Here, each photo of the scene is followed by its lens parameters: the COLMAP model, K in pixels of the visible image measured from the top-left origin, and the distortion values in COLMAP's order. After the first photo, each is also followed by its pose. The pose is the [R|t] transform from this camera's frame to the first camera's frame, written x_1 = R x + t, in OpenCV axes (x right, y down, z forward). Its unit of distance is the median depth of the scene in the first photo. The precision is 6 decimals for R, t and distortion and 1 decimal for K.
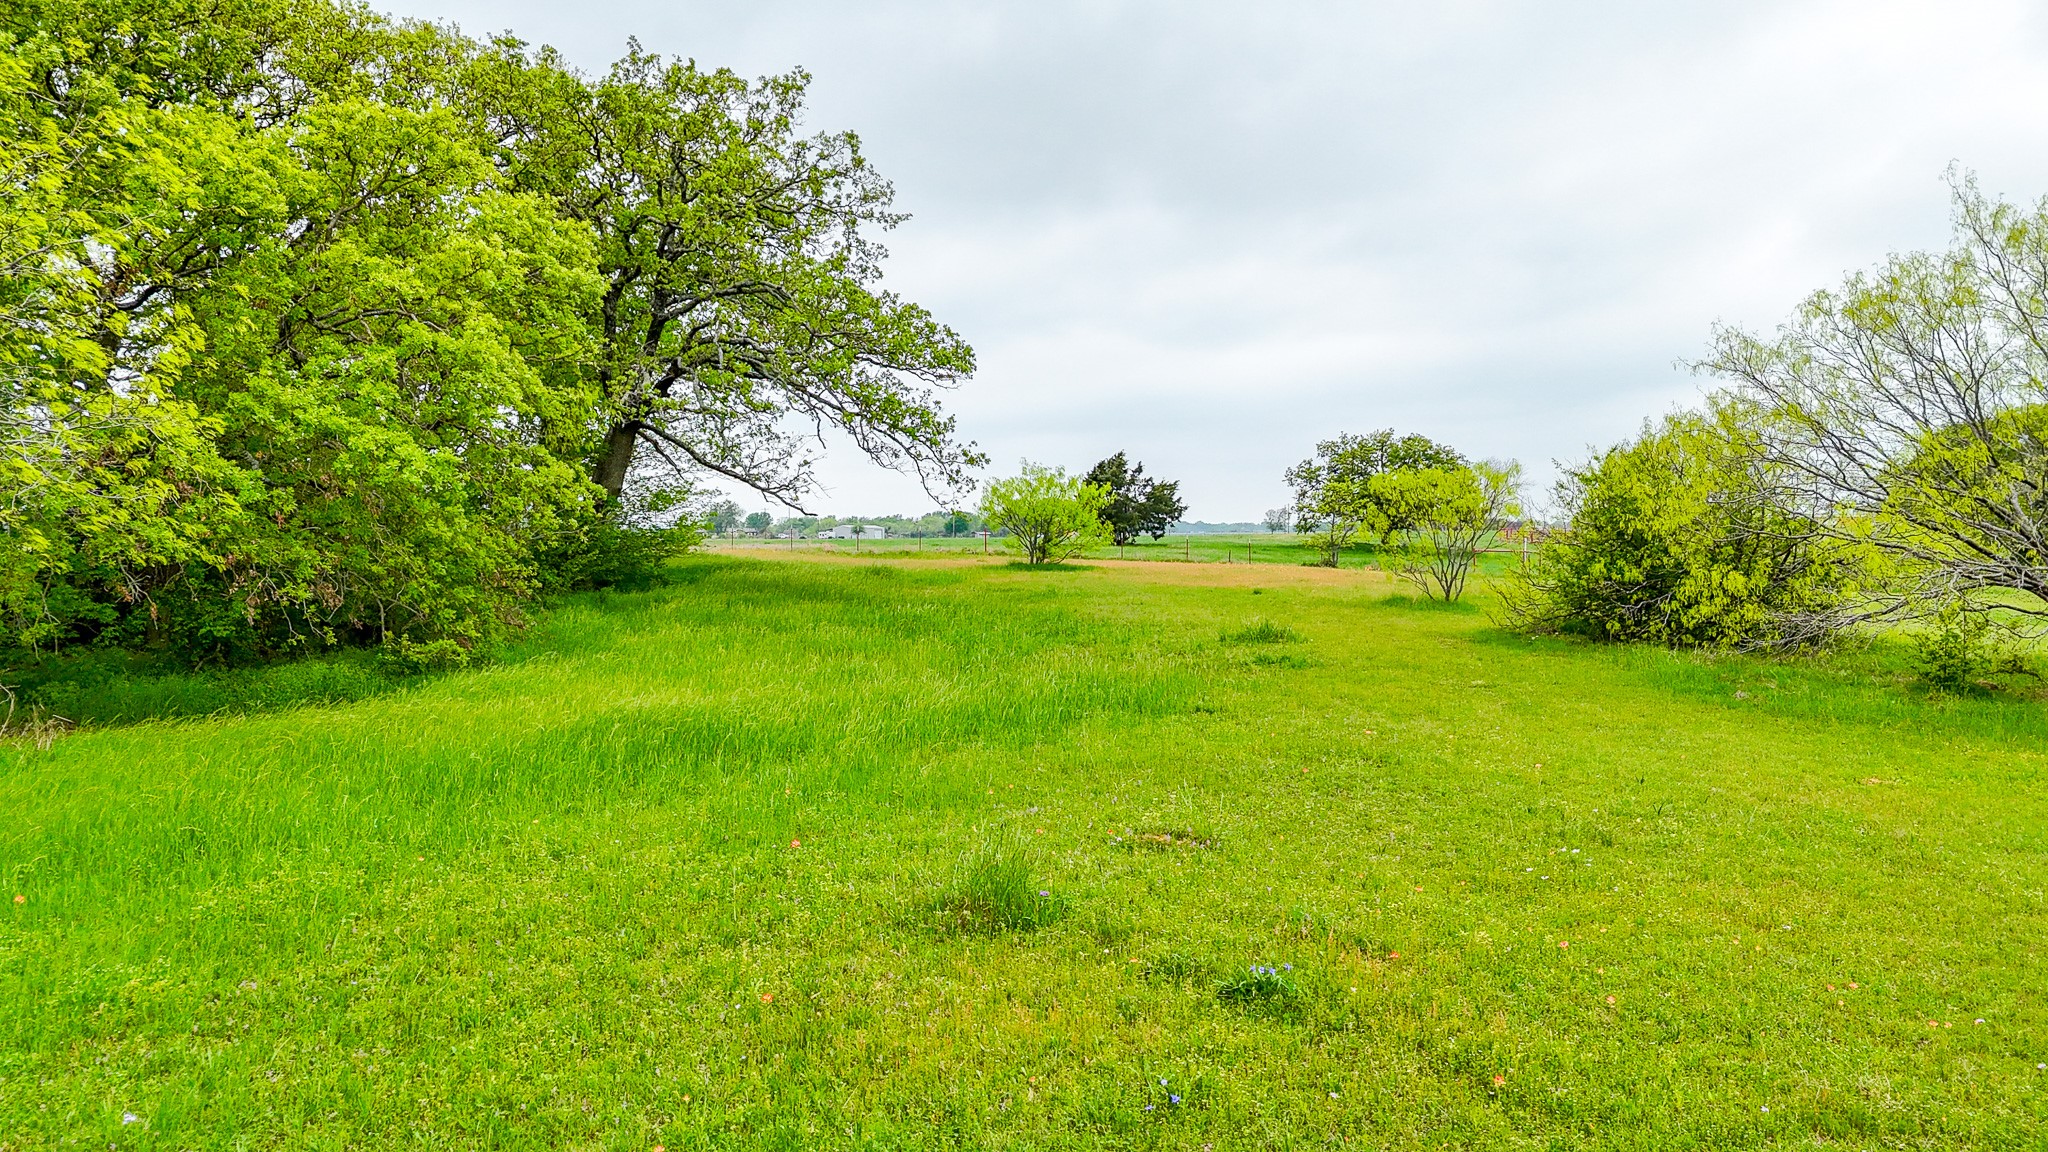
lens RADIAL K [[1499.7, 0, 1027.0], [0, 1499.7, 576.6], [0, 0, 1]] dist [0.069812, -0.056809]
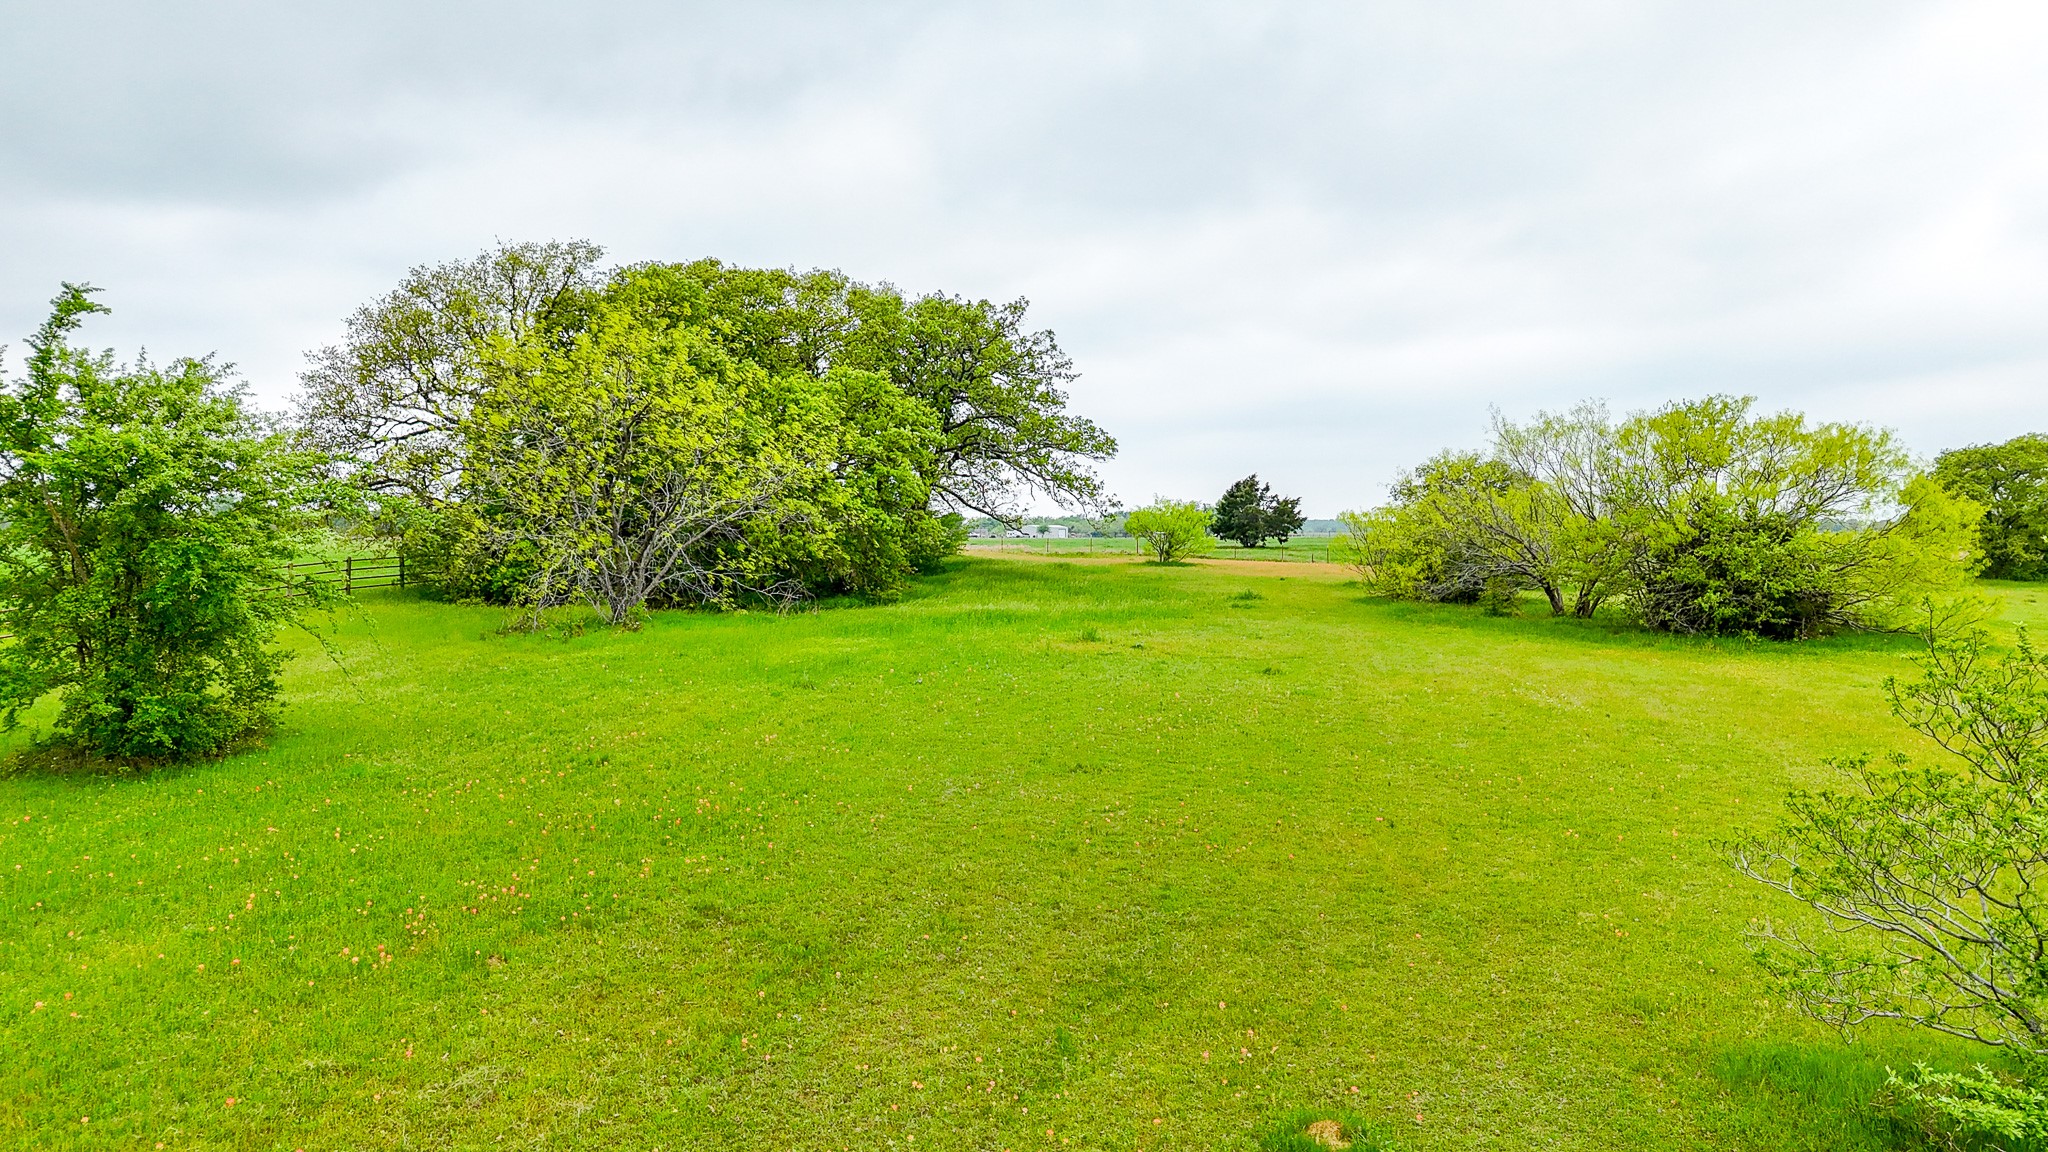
lens RADIAL K [[1499.7, 0, 1027.0], [0, 1499.7, 576.6], [0, 0, 1]] dist [0.069812, -0.056809]
pose [[0.992515, 0.008533, -0.121823, 0.076444], [-0.008355, 0.999963, 0.001969, 0.006743], [0.121835, -0.000936, 0.992550, -0.769138]]
